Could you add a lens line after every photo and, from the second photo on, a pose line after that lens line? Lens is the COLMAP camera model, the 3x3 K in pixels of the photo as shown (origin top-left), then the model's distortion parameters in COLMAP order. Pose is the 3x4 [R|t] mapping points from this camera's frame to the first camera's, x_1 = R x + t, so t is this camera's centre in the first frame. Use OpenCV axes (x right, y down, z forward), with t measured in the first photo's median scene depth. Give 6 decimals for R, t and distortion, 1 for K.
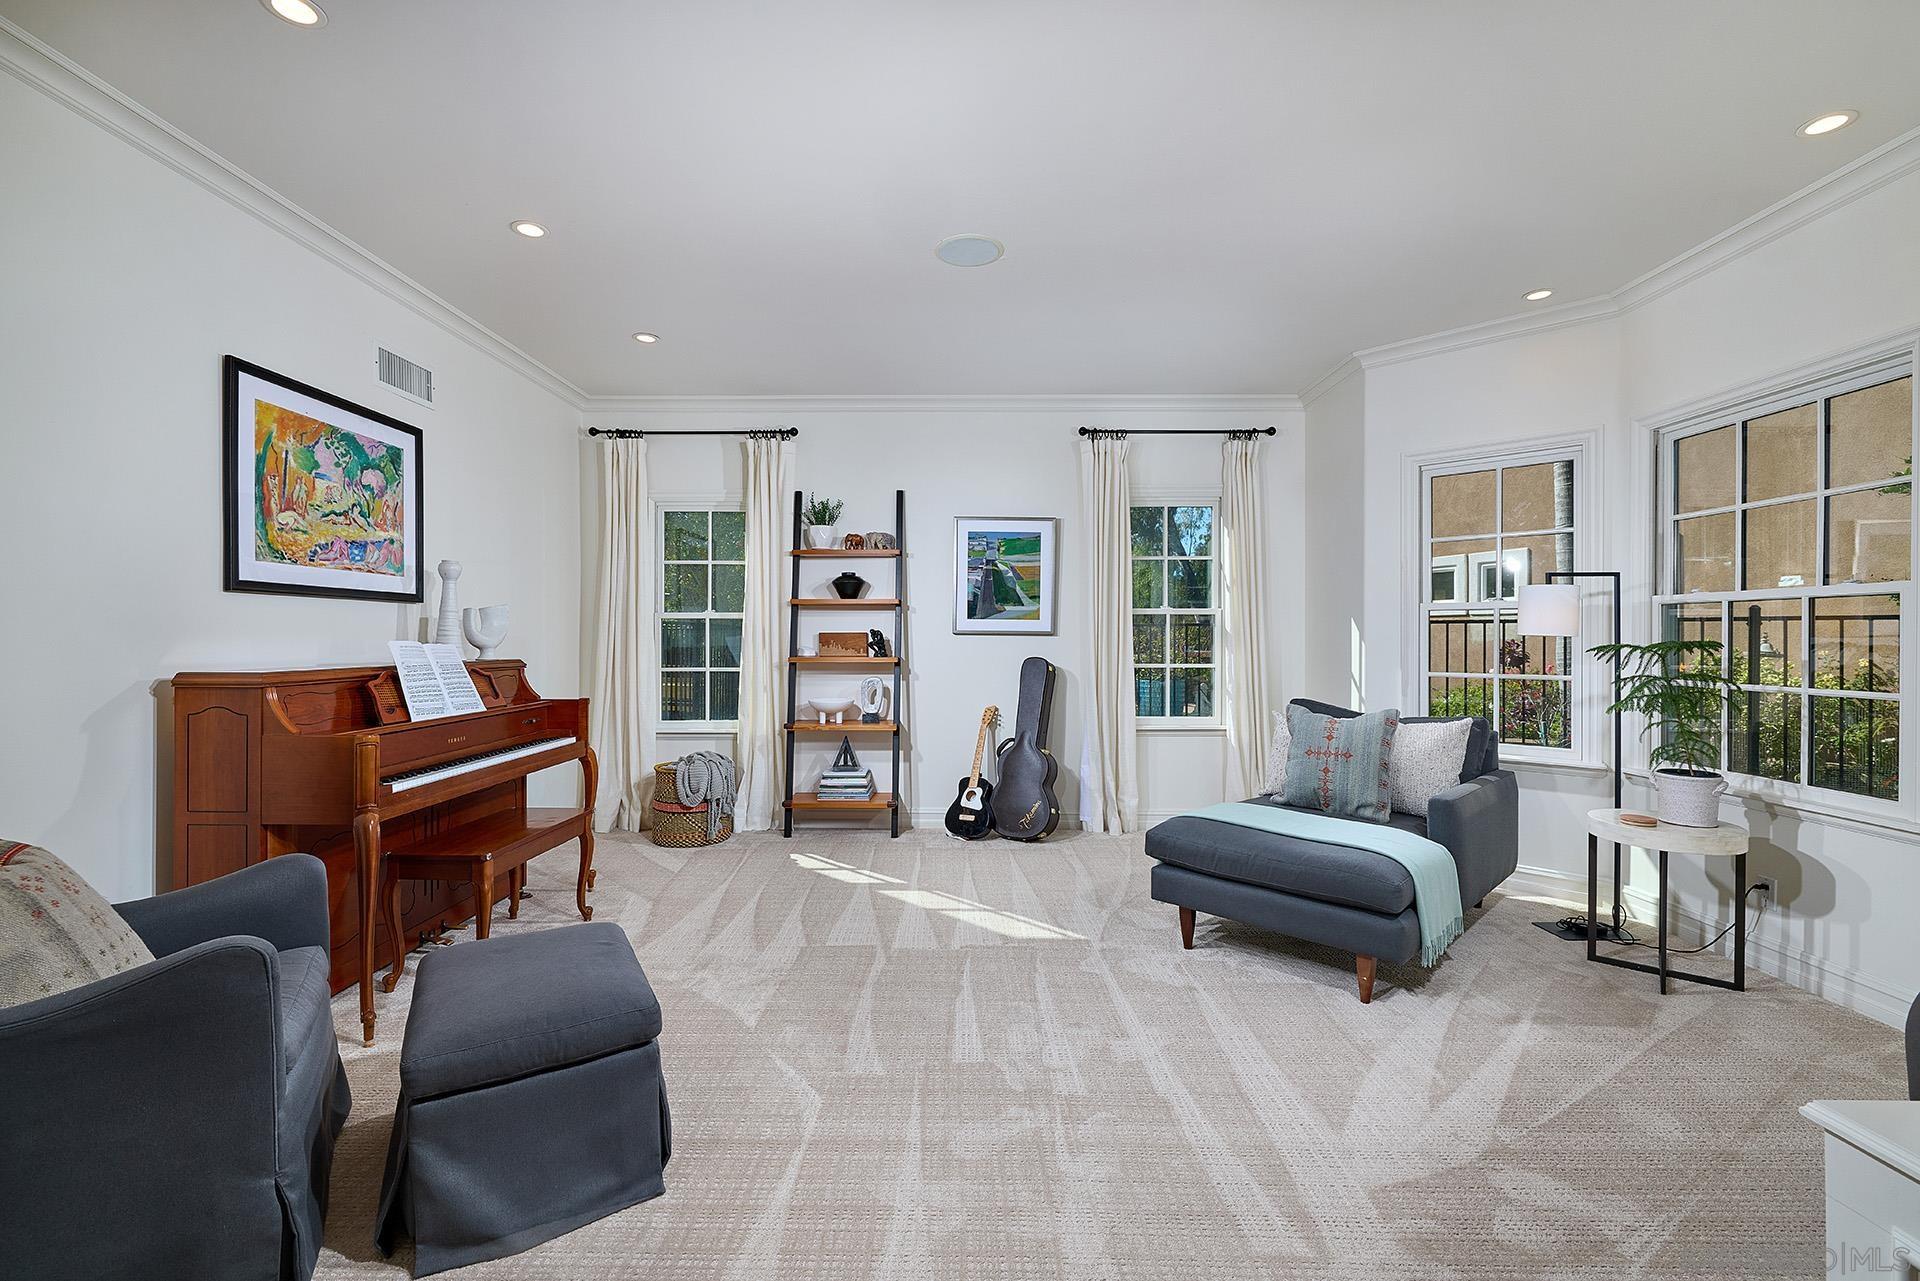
lens RADIAL K [[831.8, 0, 952.6], [0, 831.8, 636.7], [0, 0, 1]] dist [-0.002795, 0.000097]
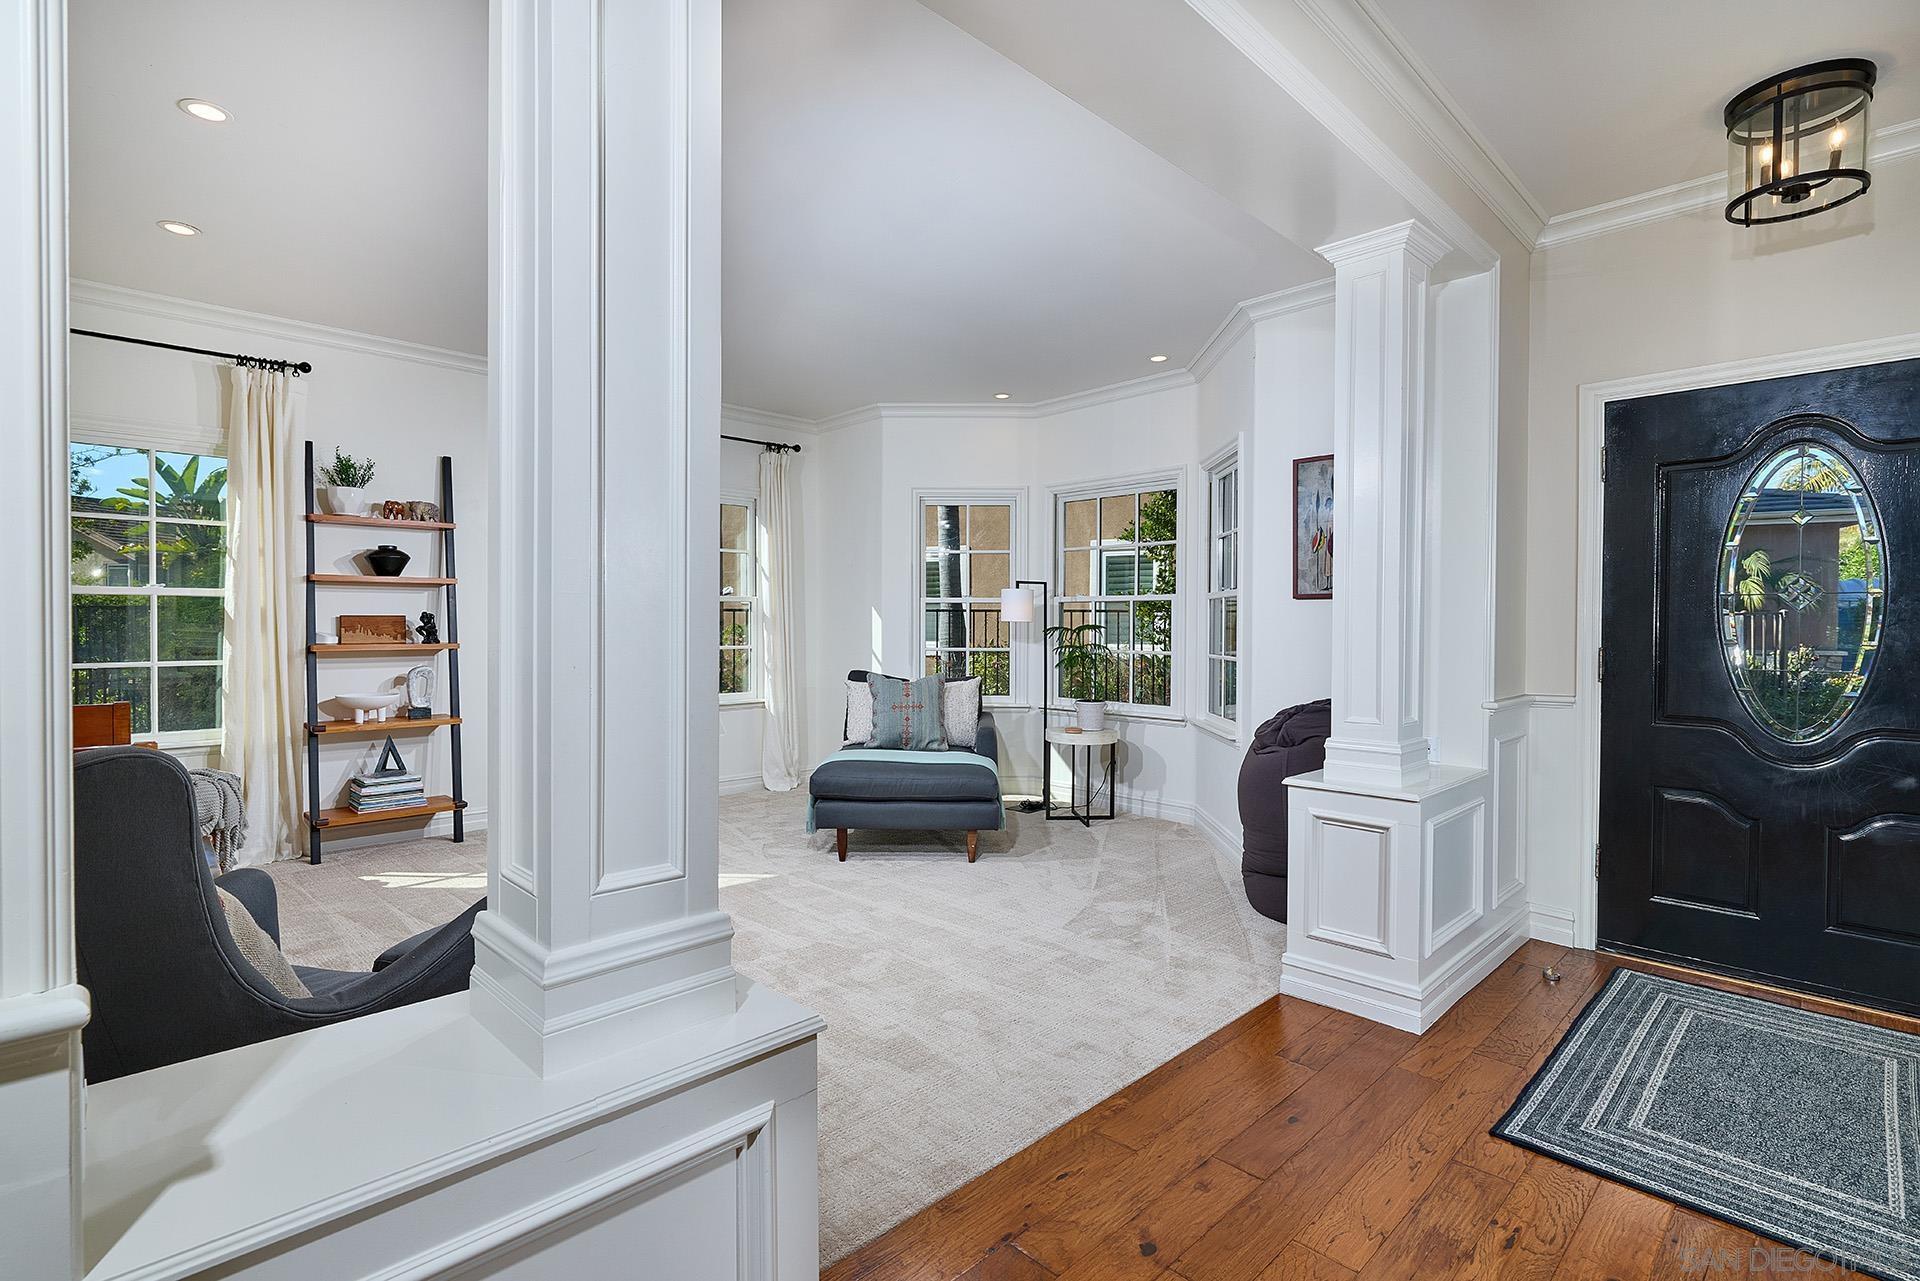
lens RADIAL K [[910.2, 0, 964.3], [0, 910.2, 643.6], [0, 0, 1]] dist [-0.027456, -0.000079]
pose [[0.698096, -0.012962, 0.715887, -0.377160], [-0.001767, 0.999802, 0.019825, 0.004802], [-0.716002, -0.015105, 0.697935, -0.075572]]
